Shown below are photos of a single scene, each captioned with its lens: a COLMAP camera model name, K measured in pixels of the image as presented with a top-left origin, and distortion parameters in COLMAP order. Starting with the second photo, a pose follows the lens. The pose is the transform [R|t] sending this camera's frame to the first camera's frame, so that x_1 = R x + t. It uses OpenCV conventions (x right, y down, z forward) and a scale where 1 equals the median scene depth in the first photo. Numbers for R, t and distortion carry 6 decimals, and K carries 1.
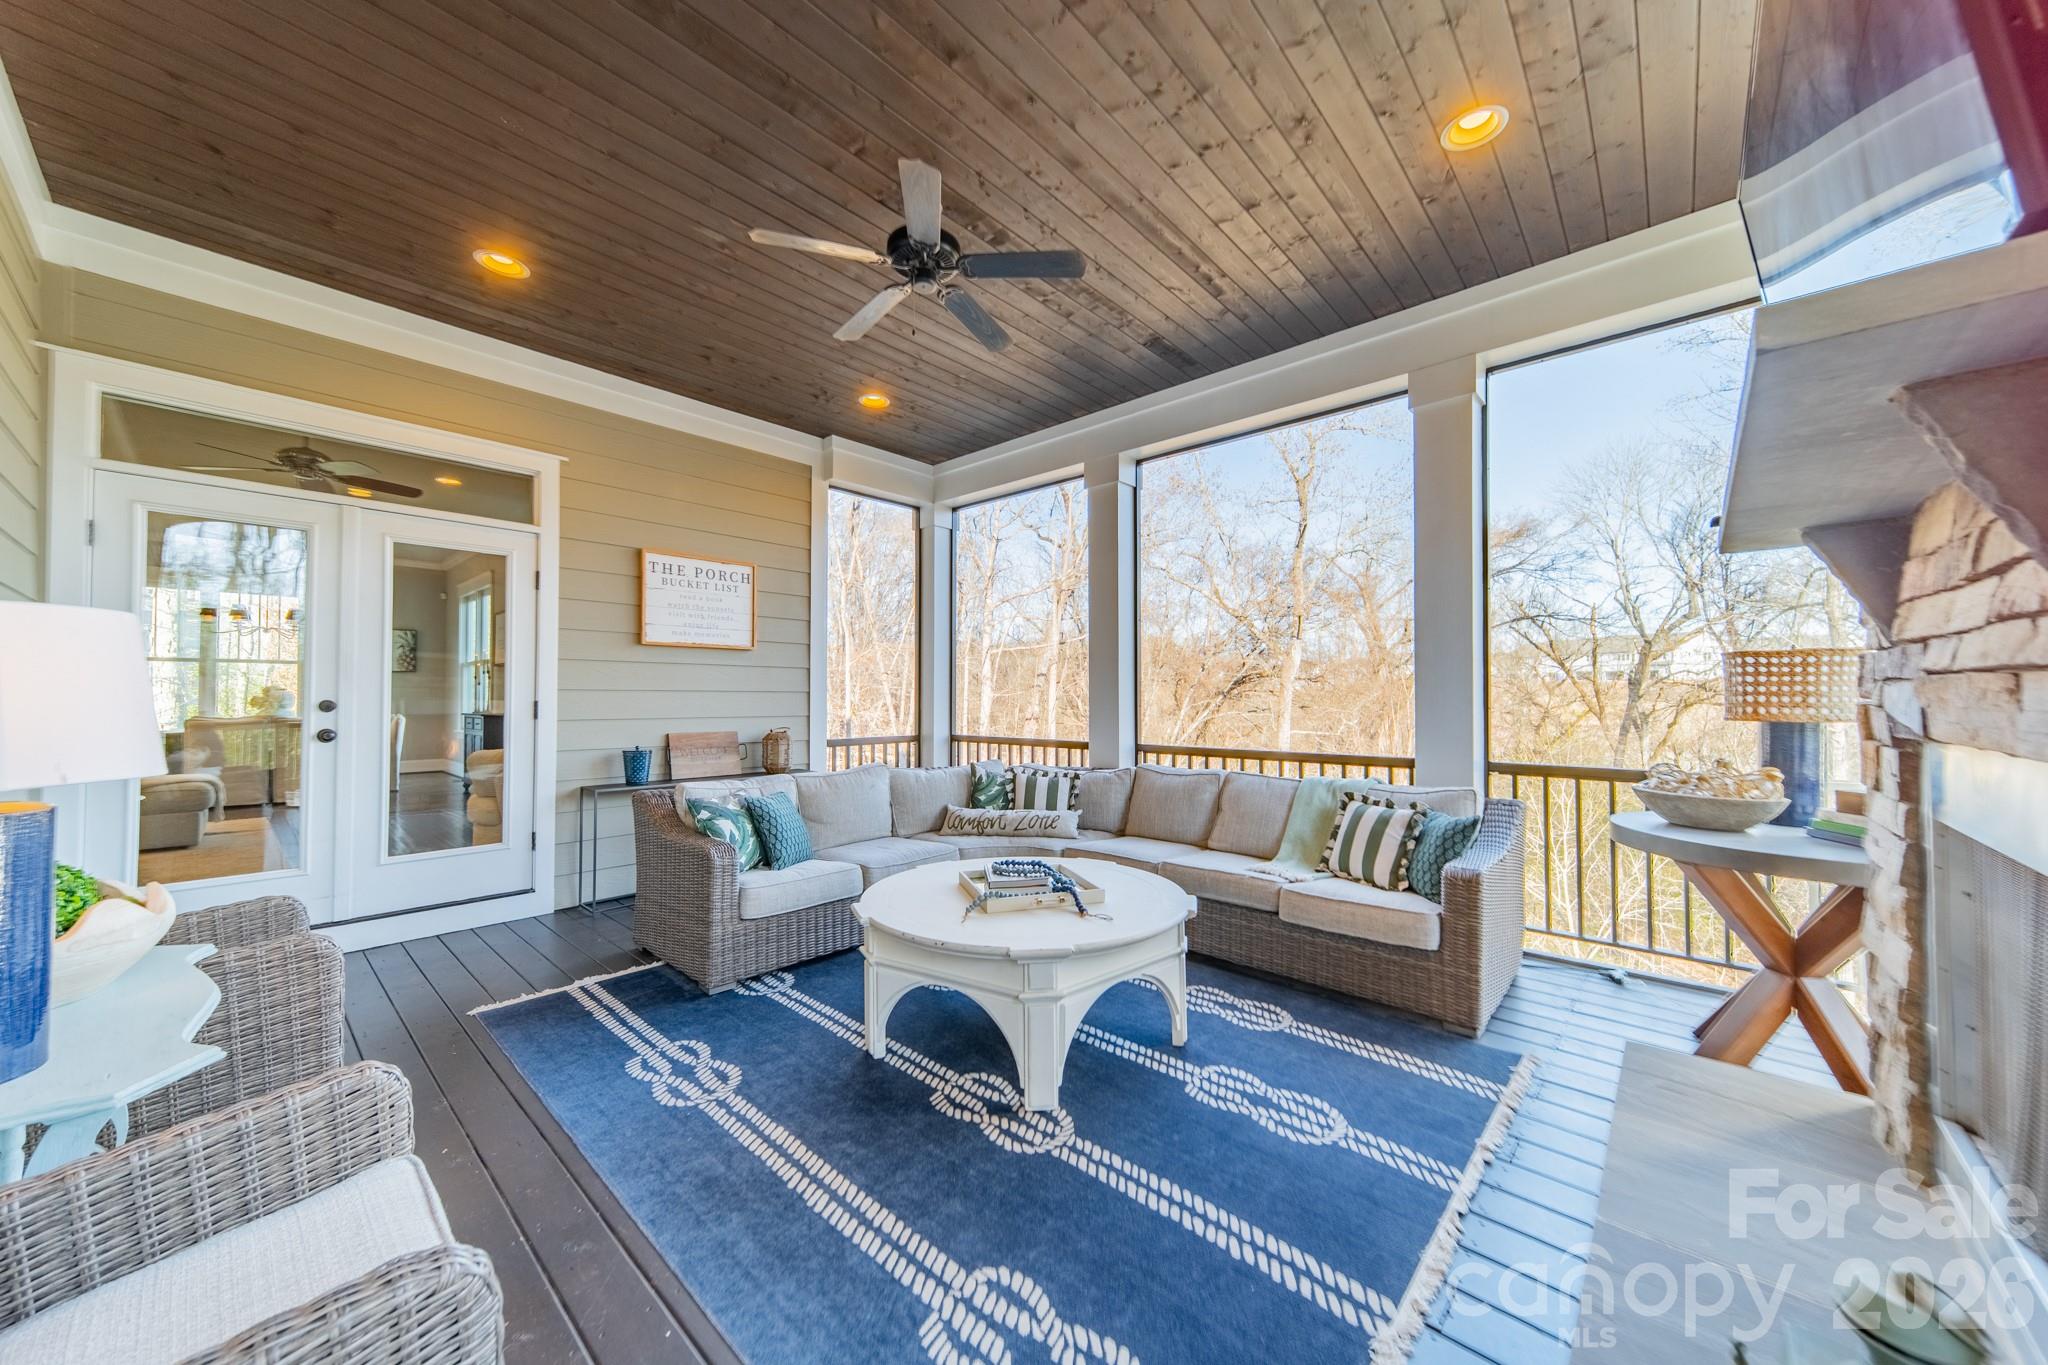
lens RADIAL K [[723.7, 0, 1033.2], [0, 723.7, 687.9], [0, 0, 1]] dist [0.007280, 0.000092]
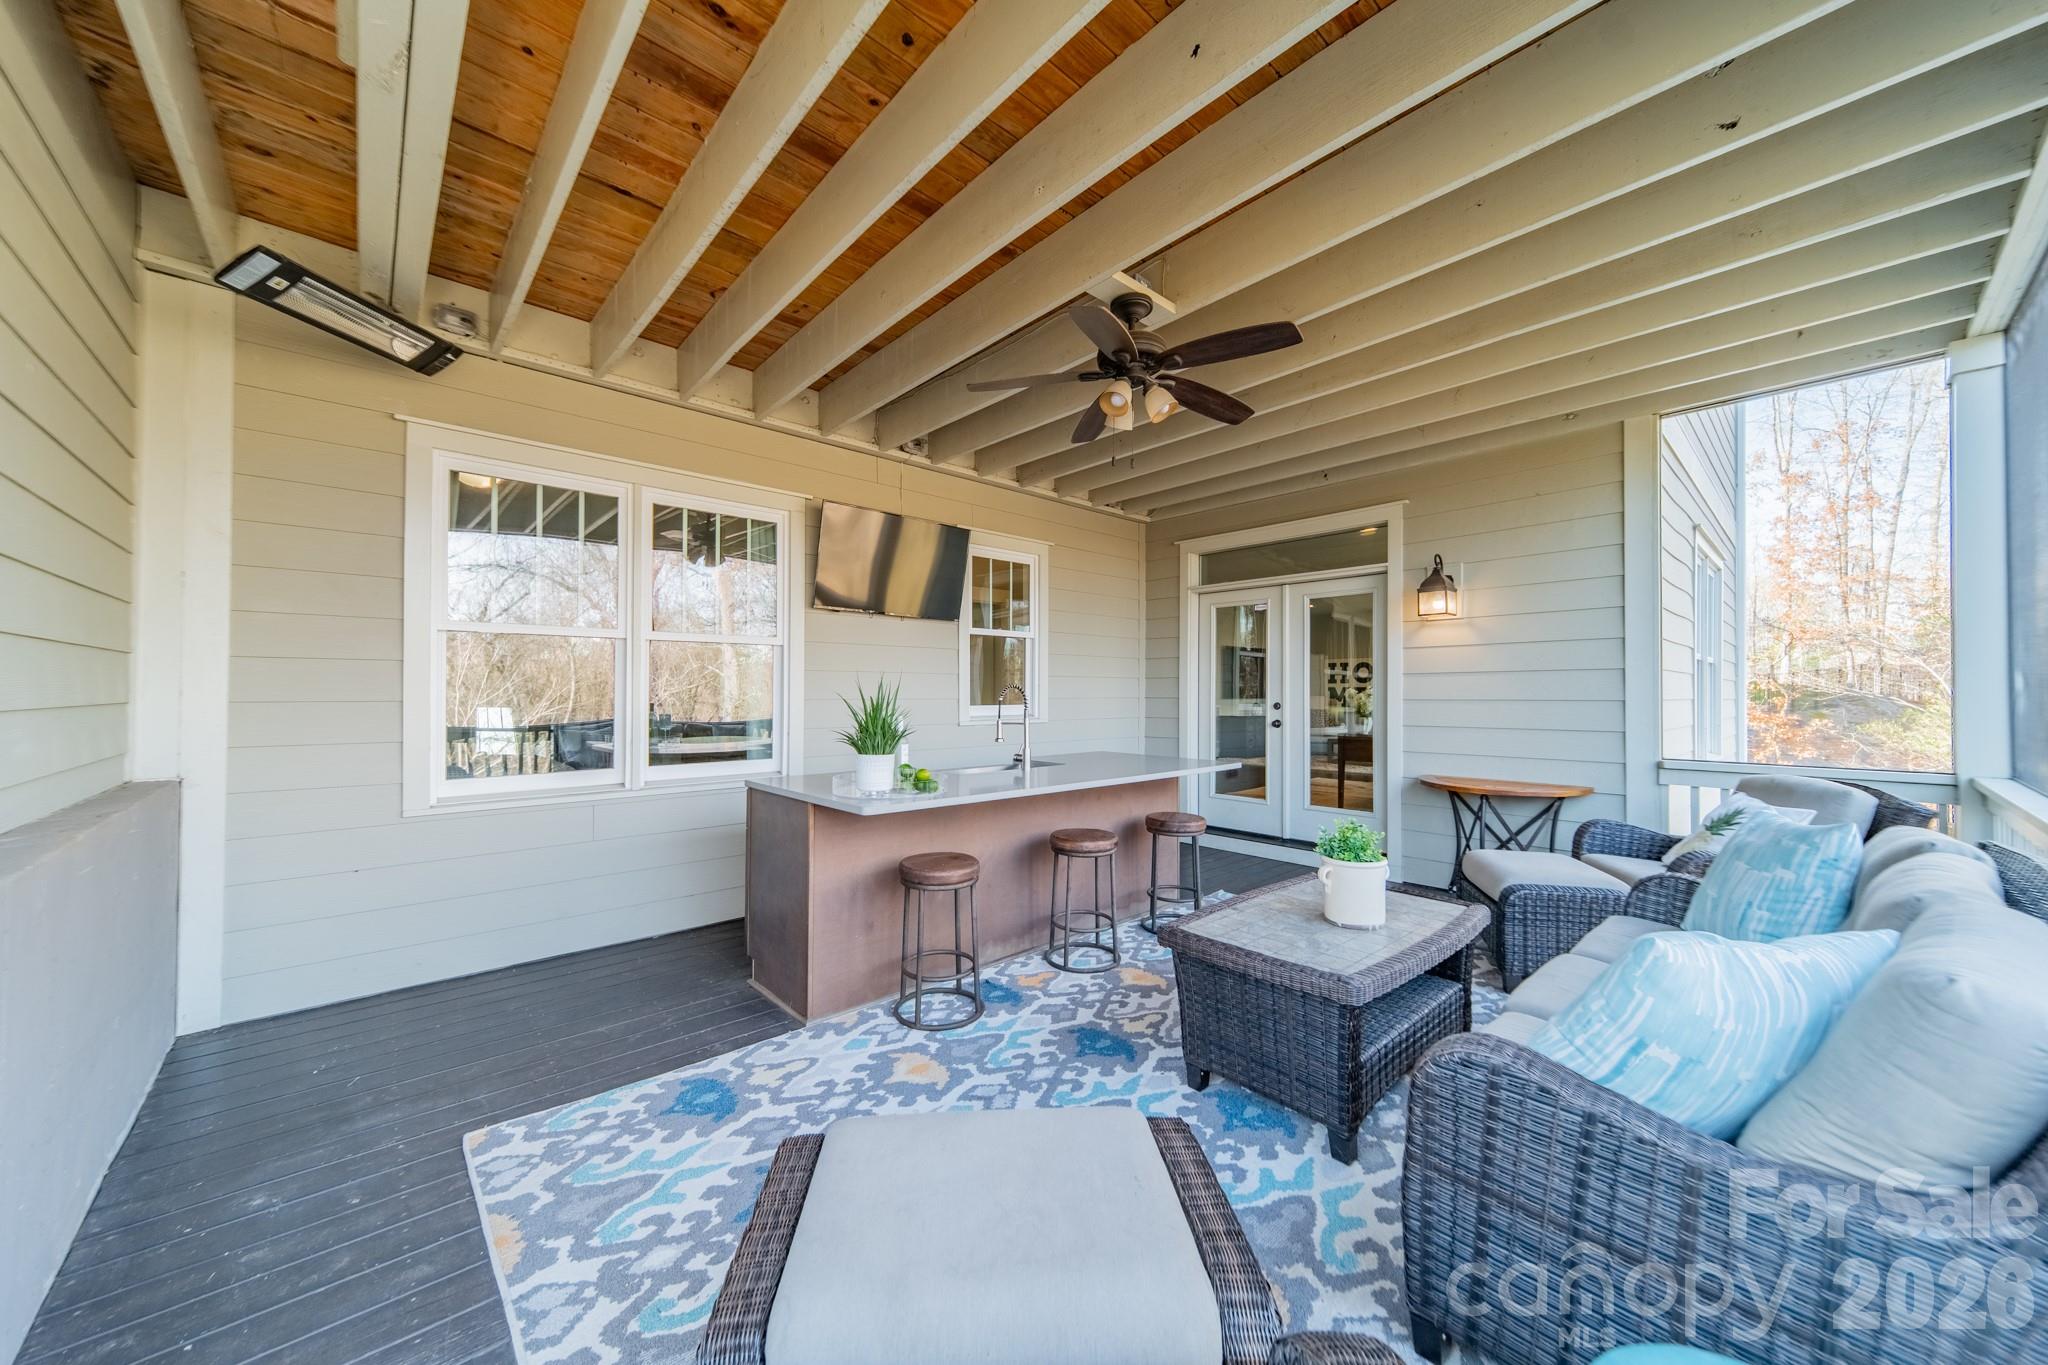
lens RADIAL K [[723.7, 0, 1023.0], [0, 723.7, 685.4], [0, 0, 1]] dist [0.007280, 0.000092]
pose [[-0.106327, -0.017910, -0.994170, 0.750494], [0.005460, 0.999812, -0.018596, 0.005136], [0.994316, -0.007405, -0.106209, 0.606730]]
